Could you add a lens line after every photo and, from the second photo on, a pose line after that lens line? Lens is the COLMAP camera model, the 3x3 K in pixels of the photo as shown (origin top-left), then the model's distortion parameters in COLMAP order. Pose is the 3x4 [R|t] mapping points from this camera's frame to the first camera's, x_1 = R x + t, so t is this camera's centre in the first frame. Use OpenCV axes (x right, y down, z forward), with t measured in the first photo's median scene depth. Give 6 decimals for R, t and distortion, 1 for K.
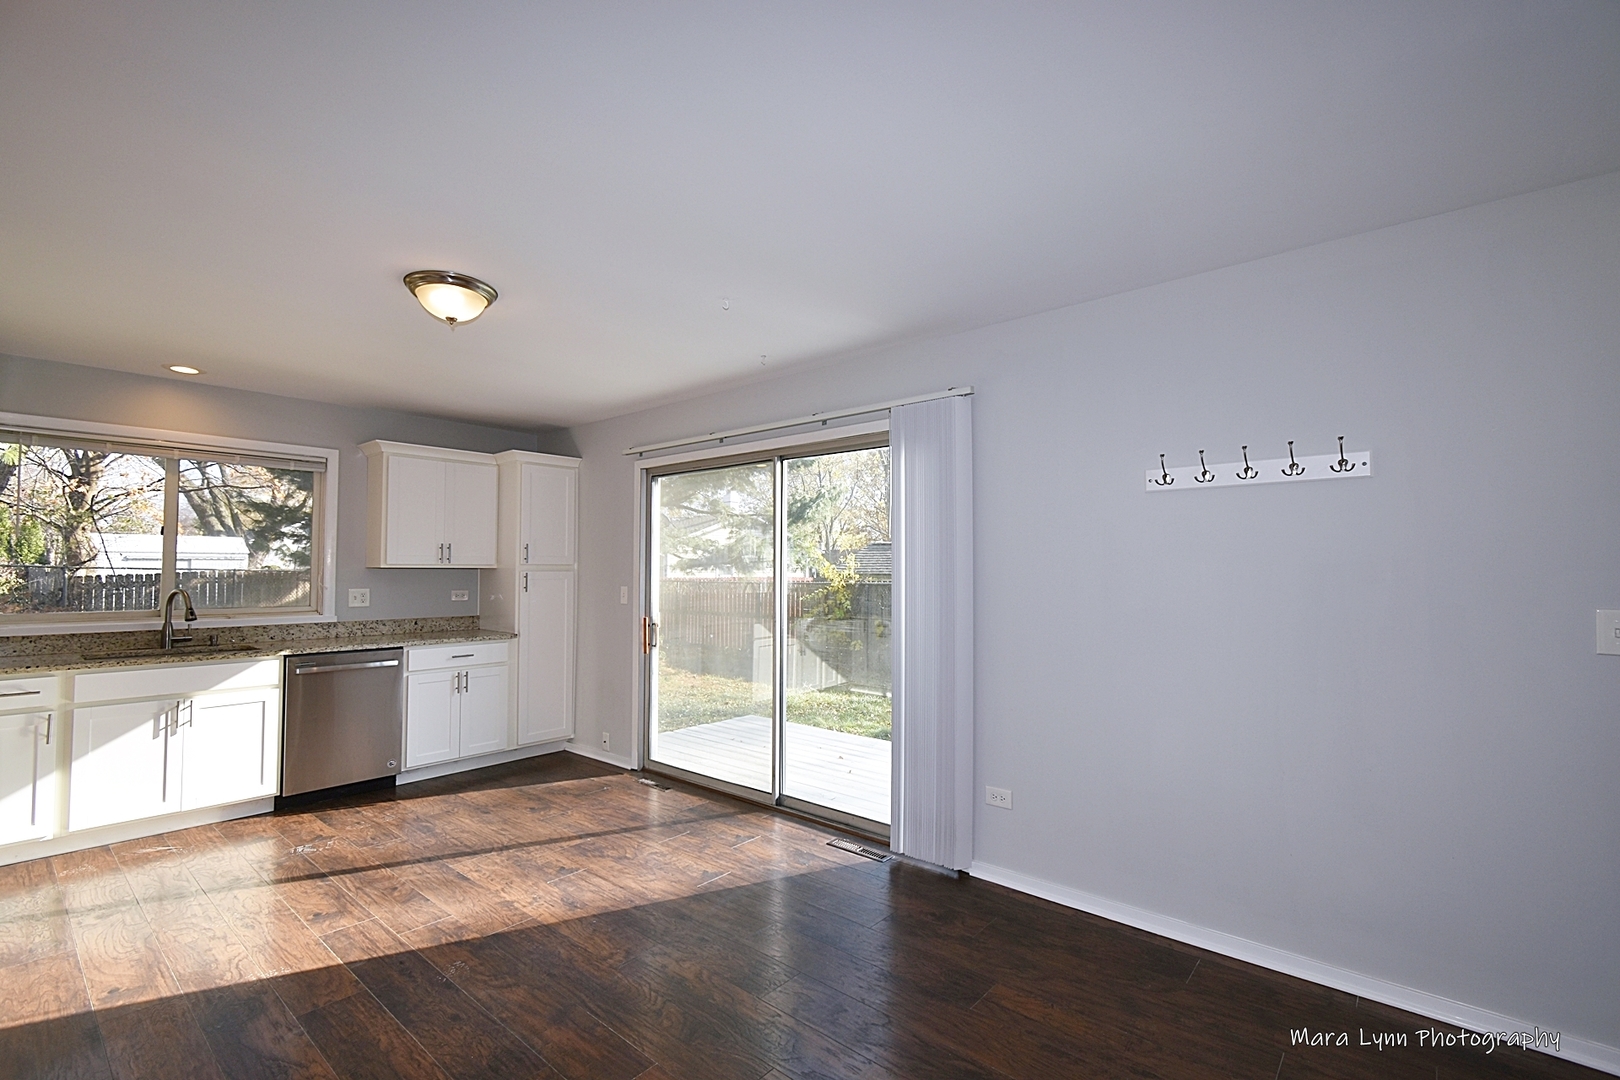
lens RADIAL K [[707.8, 0, 820.4], [0, 707.8, 548.5], [0, 0, 1]] dist [0.000576, 0.000193]
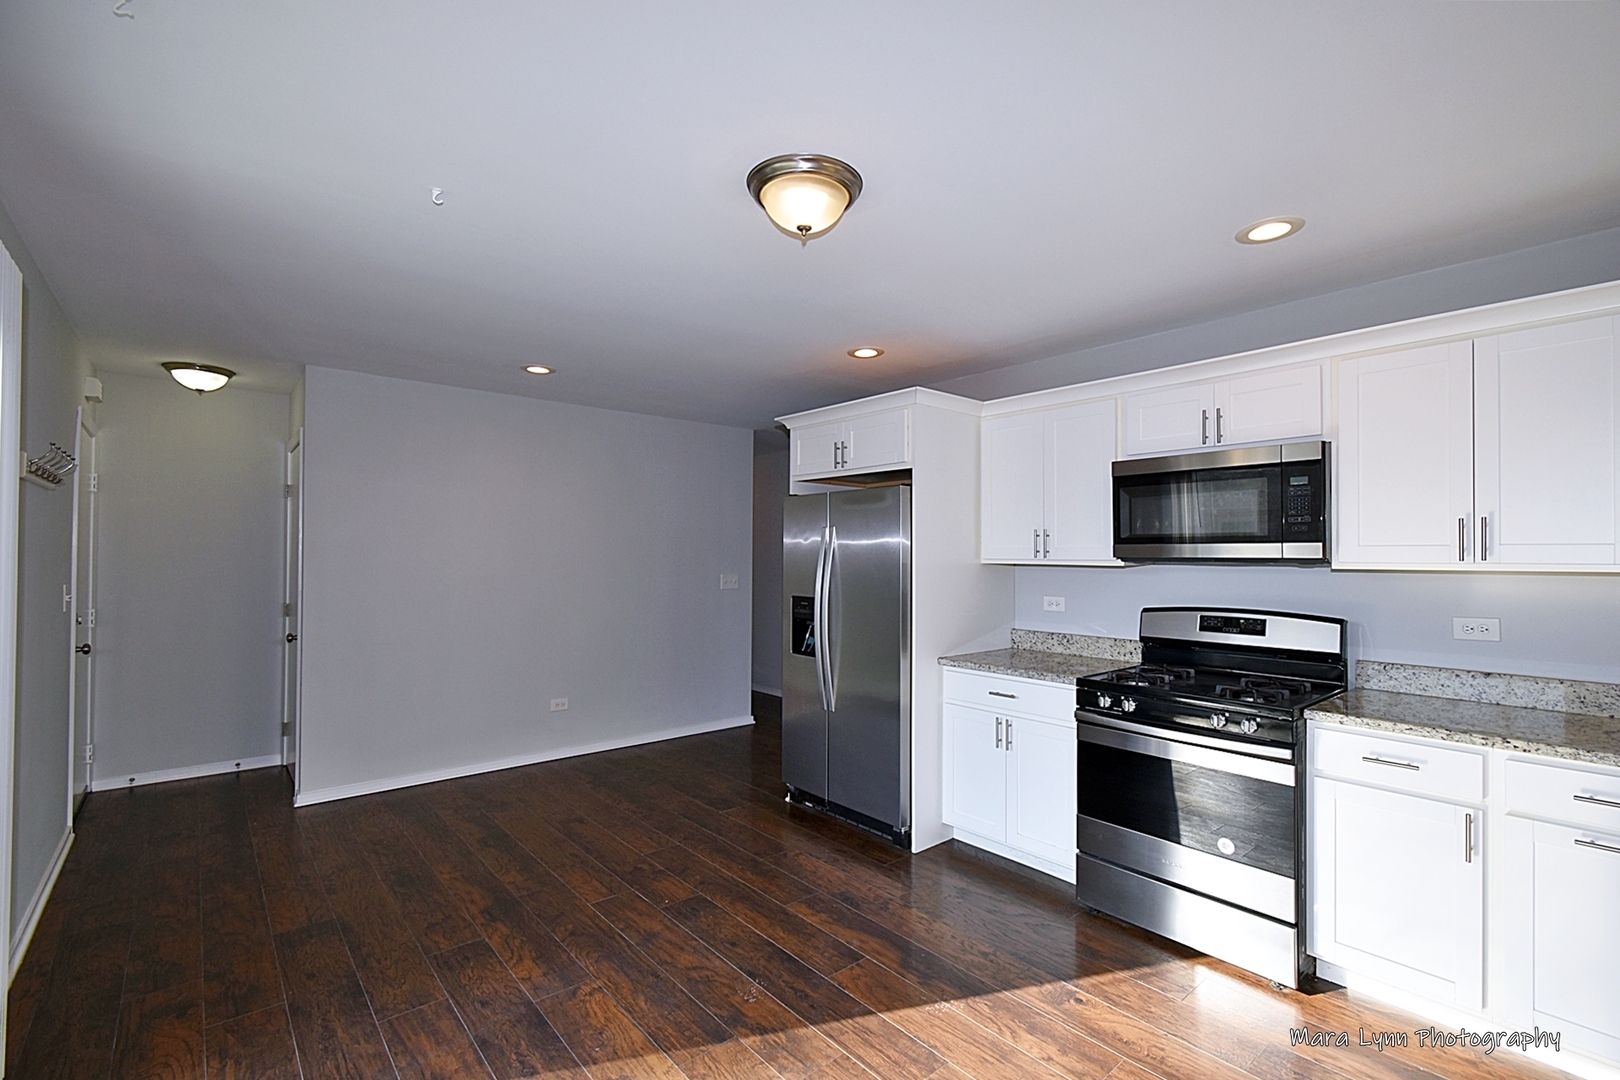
lens RADIAL K [[707.8, 0, 820.4], [0, 707.8, 548.5], [0, 0, 1]] dist [0.000576, 0.000193]
pose [[-0.988738, -0.007536, 0.149465, -0.474554], [-0.014349, 0.998904, -0.044557, 0.025745], [-0.148965, -0.046200, -0.987763, 1.244949]]
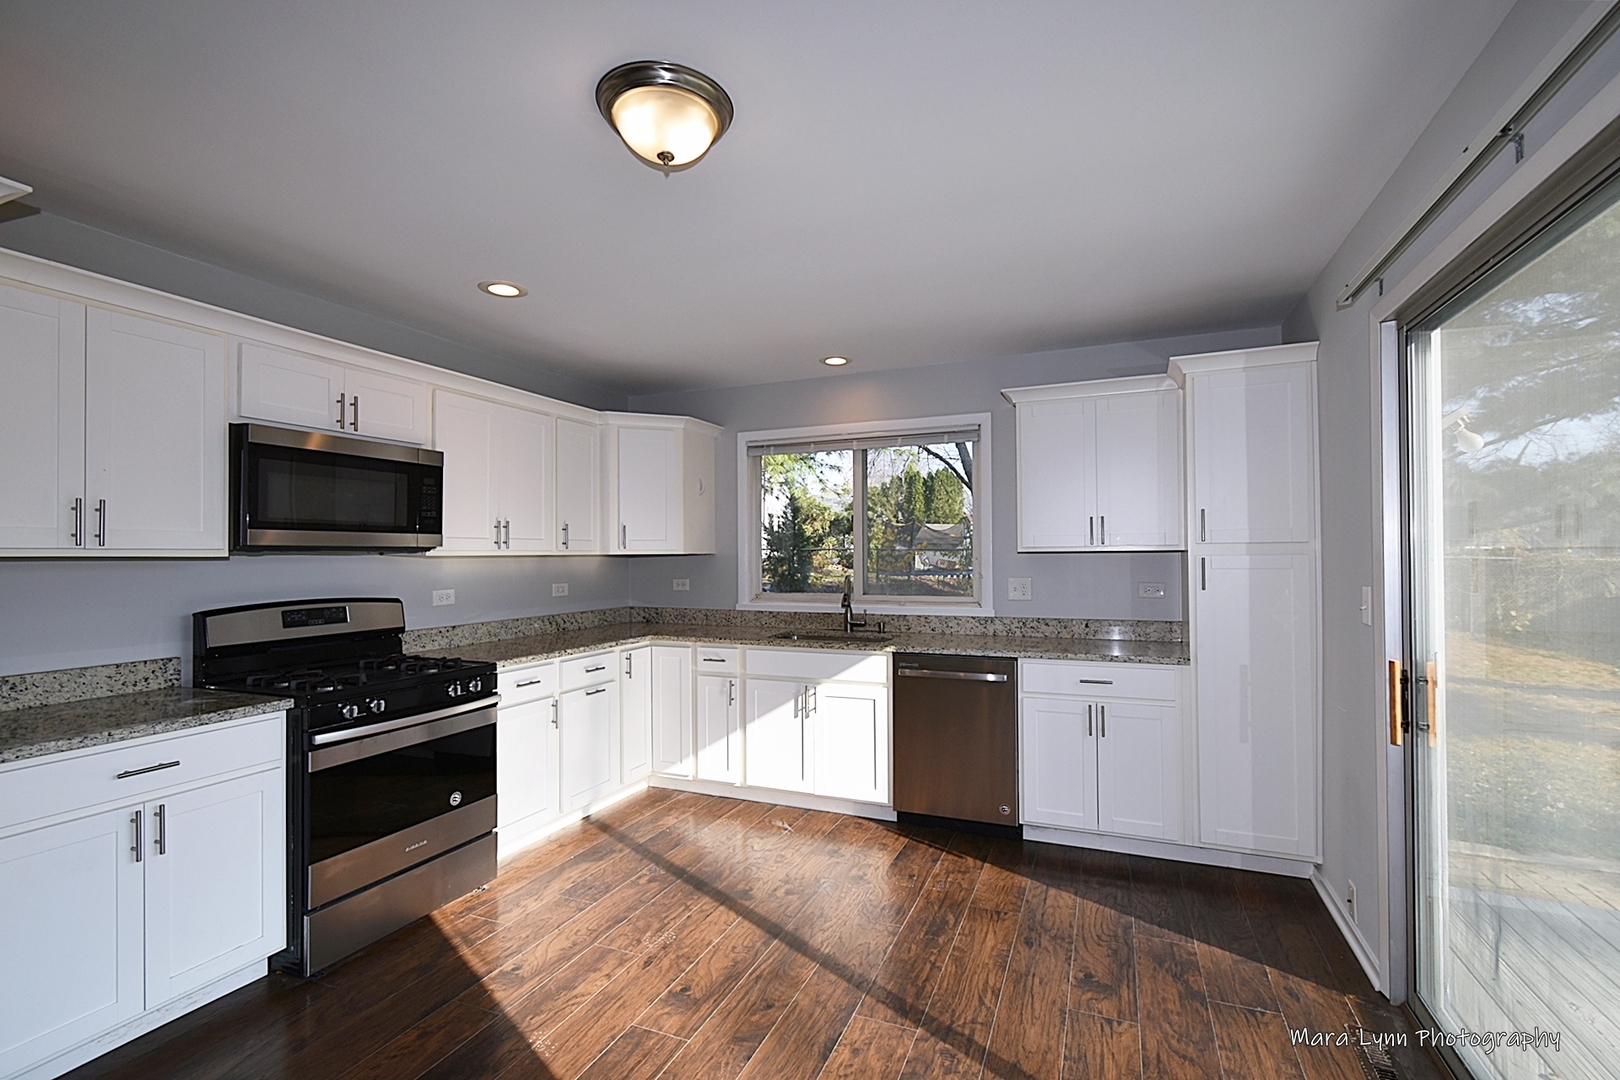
lens RADIAL K [[722.3, 0, 812.0], [0, 722.3, 550.7], [0, 0, 1]] dist [0.002468, 0.000475]
pose [[0.304100, -0.010964, -0.952577, 0.086574], [0.040161, 0.999192, 0.001321, 0.019289], [0.951793, -0.038658, 0.304295, 0.672161]]
